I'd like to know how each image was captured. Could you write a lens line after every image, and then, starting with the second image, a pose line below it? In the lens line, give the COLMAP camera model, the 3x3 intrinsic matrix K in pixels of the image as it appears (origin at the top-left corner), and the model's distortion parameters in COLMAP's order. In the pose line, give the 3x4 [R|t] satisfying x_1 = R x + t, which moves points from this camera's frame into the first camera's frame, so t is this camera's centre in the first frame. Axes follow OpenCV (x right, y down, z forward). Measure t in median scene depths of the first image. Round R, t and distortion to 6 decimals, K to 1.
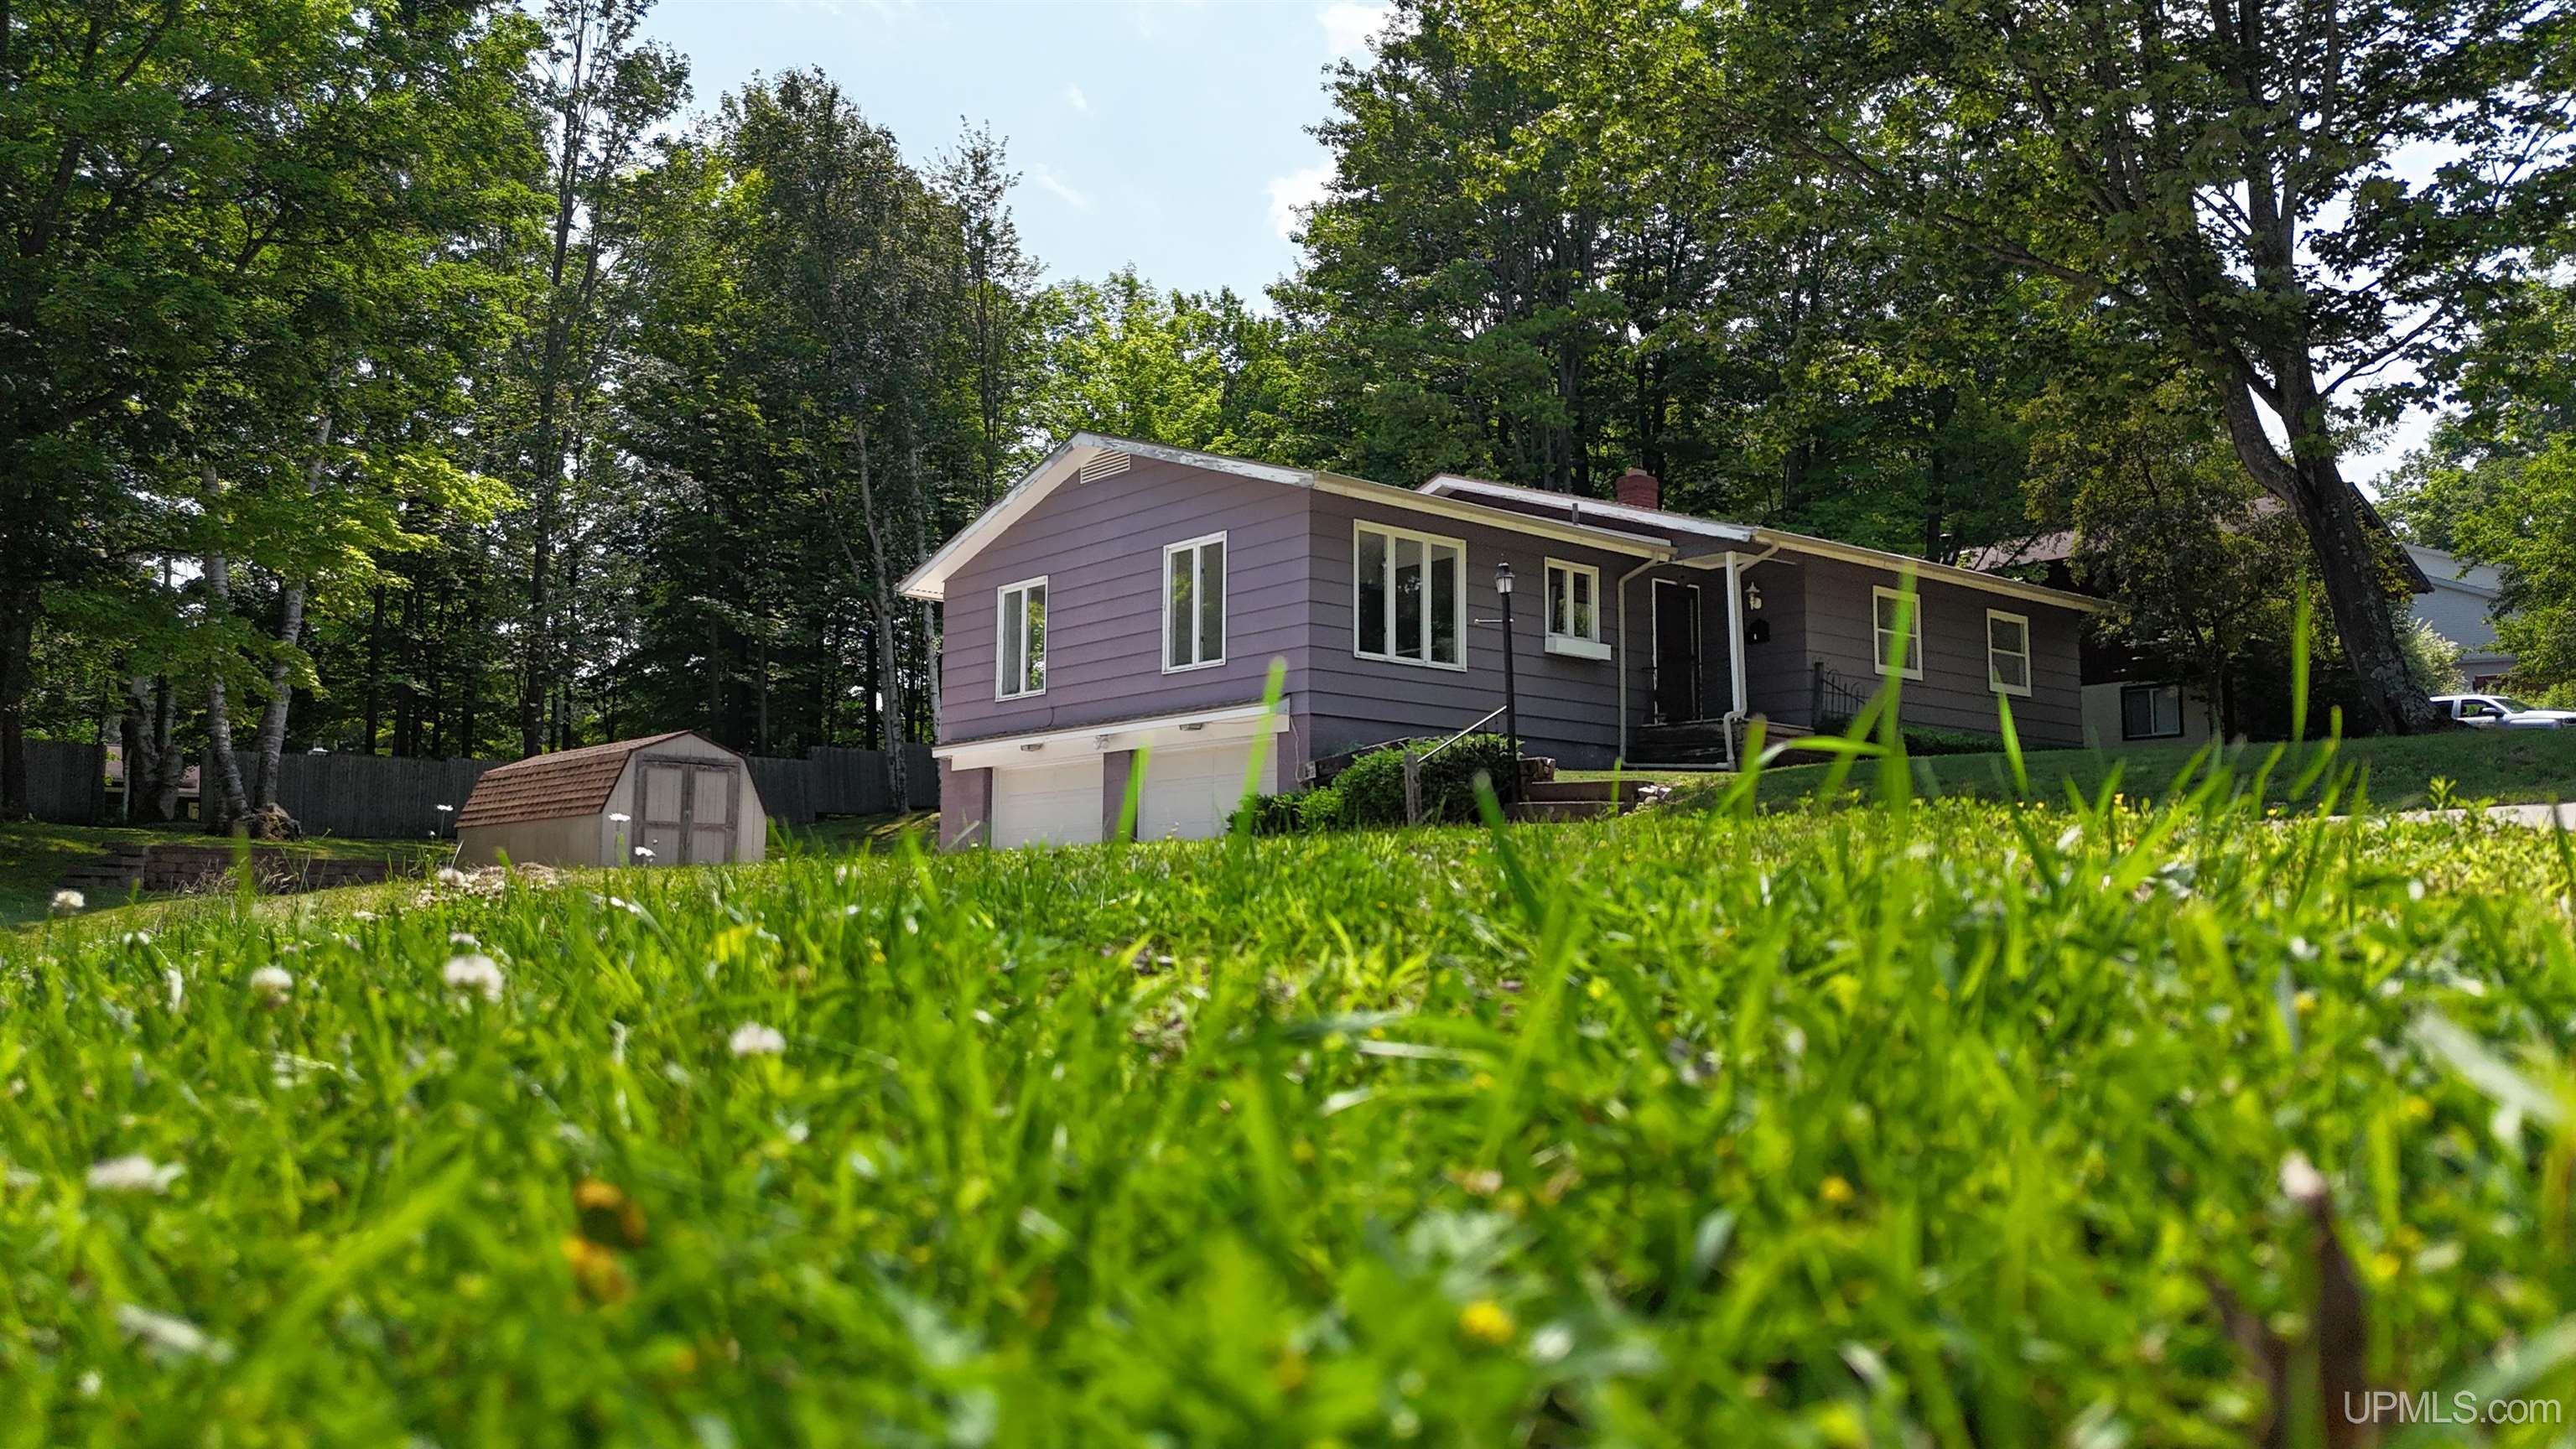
lens RADIAL K [[1821.7, 0, 1288.0], [0, 1821.7, 724.5], [0, 0, 1]] dist [-0.003011, -0.006318]
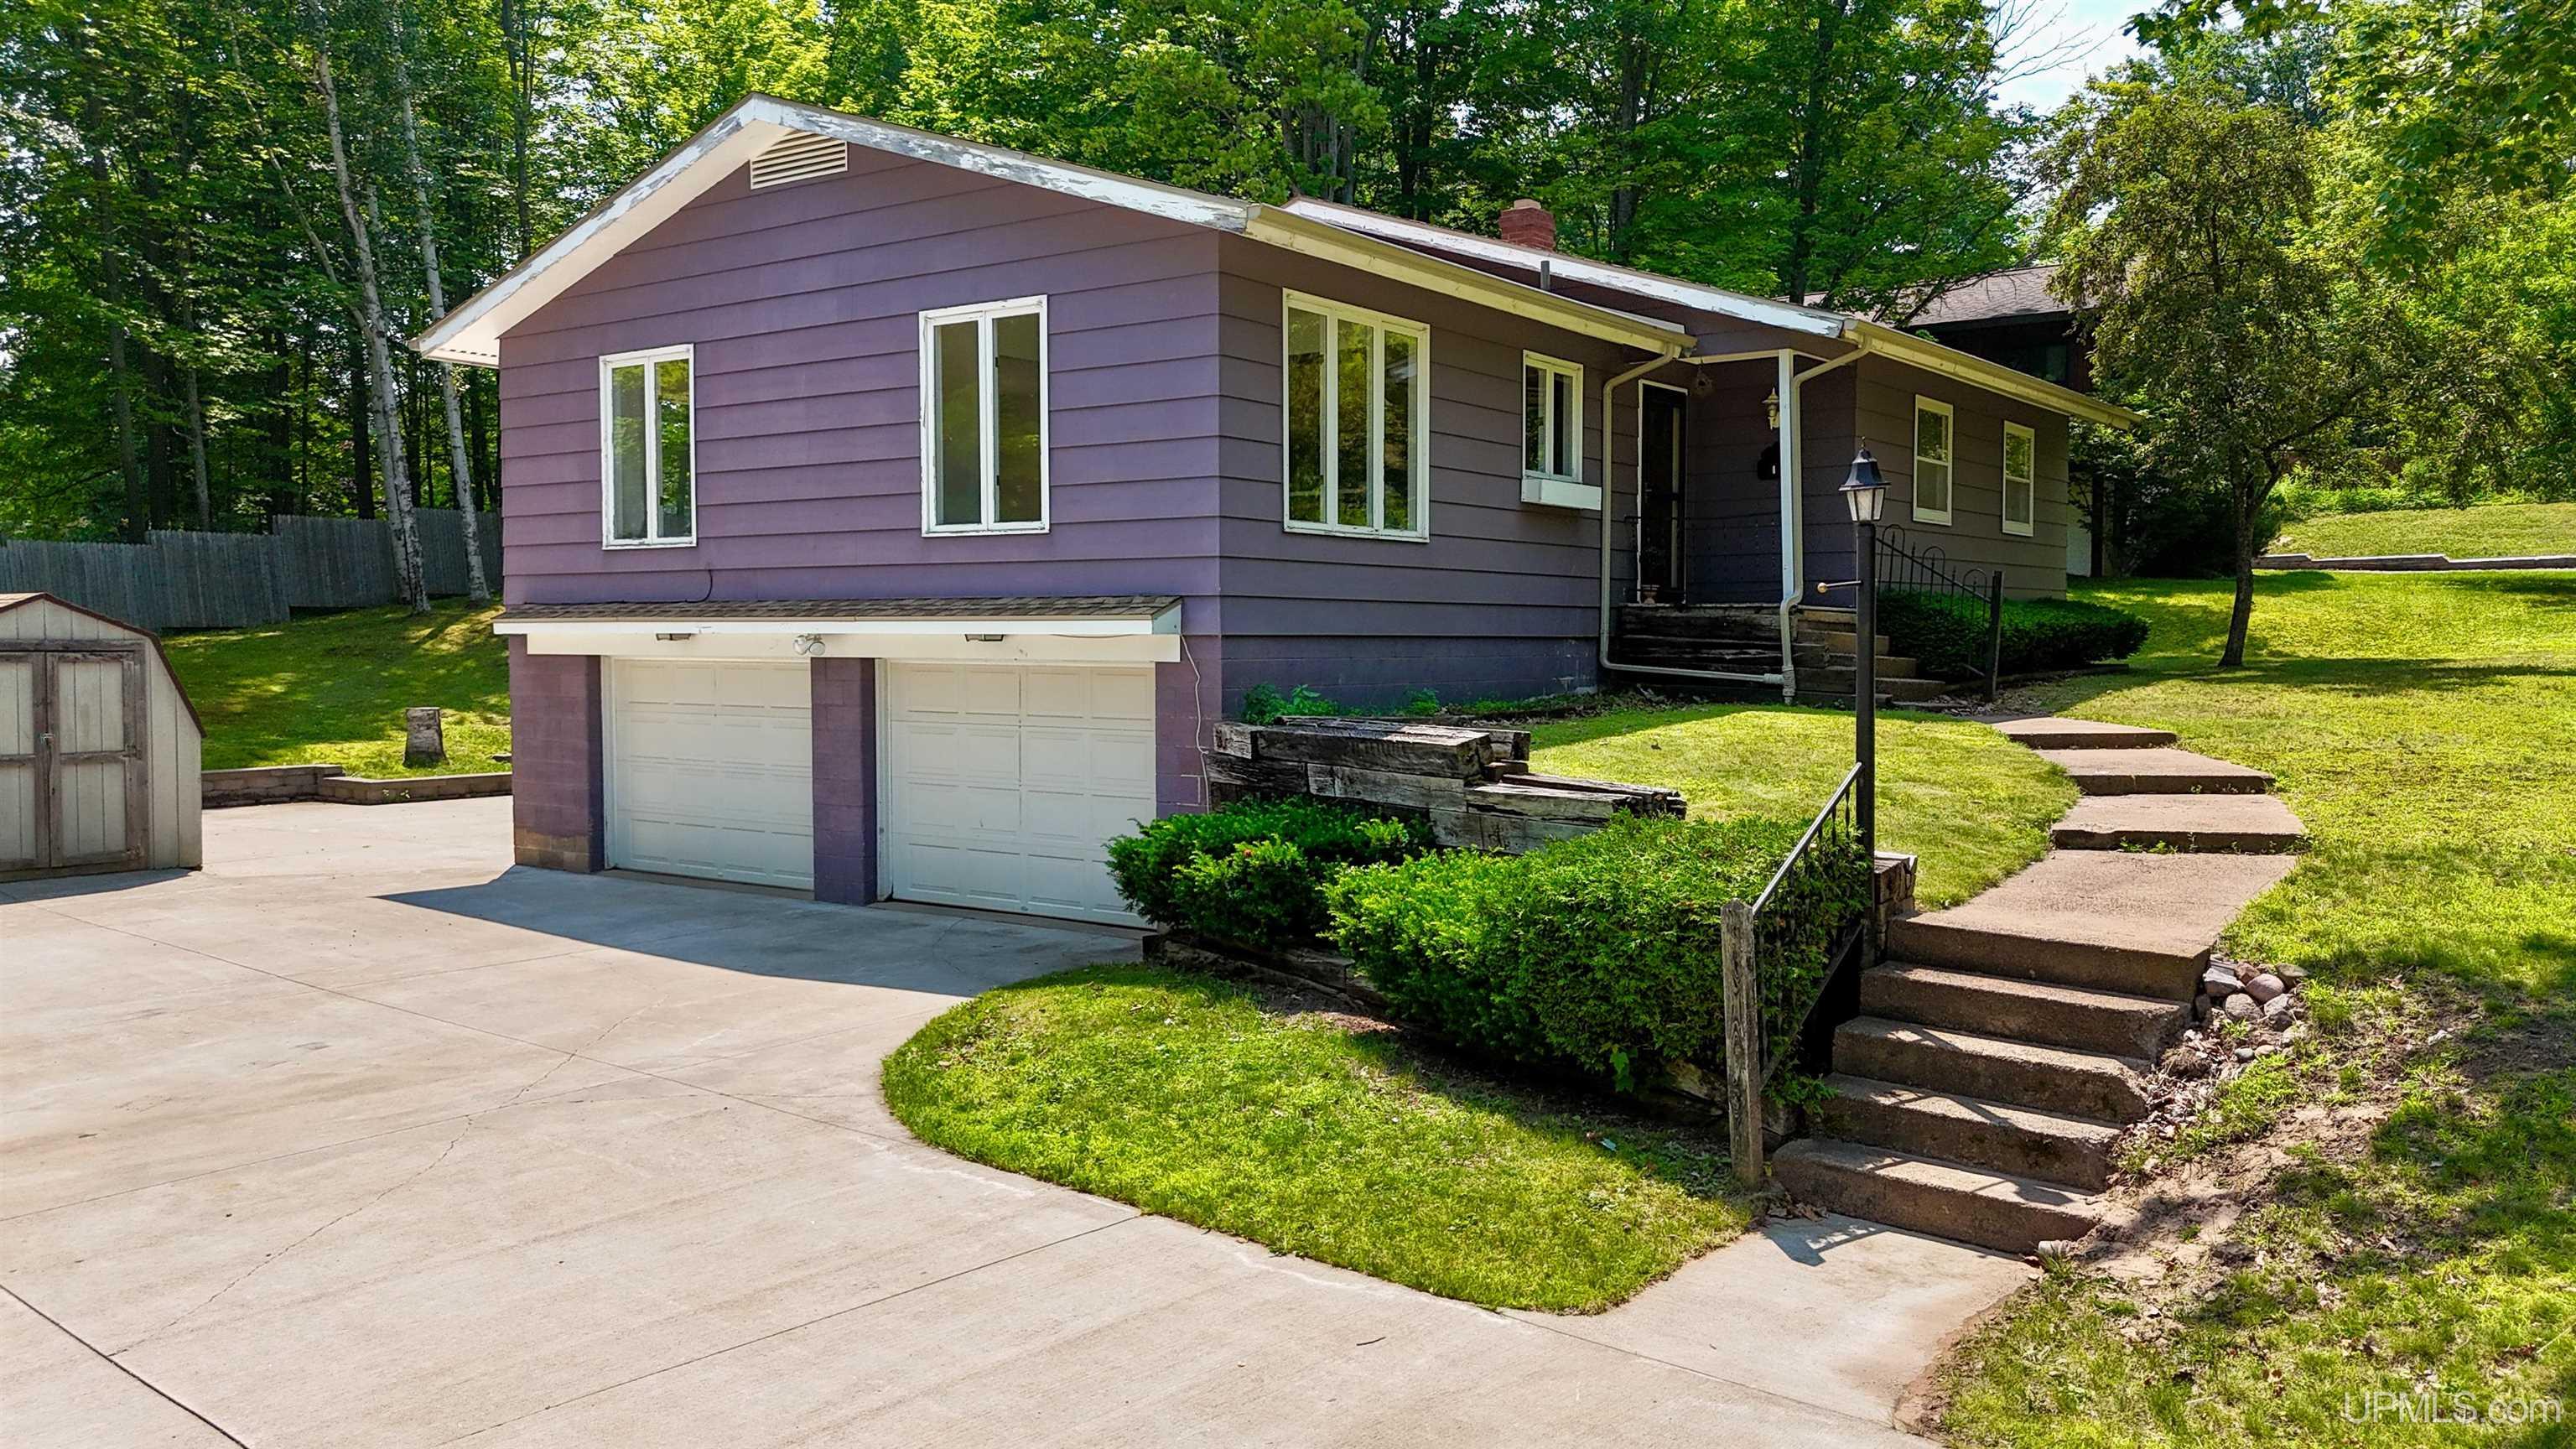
lens RADIAL K [[1821.7, 0, 1288.0], [0, 1821.7, 724.5], [0, 0, 1]] dist [-0.003011, -0.006318]
pose [[0.970075, -0.017029, 0.242207, -0.093498], [-0.022799, 0.986742, 0.160687, -0.061944], [-0.241732, -0.161400, 0.956826, 0.381623]]
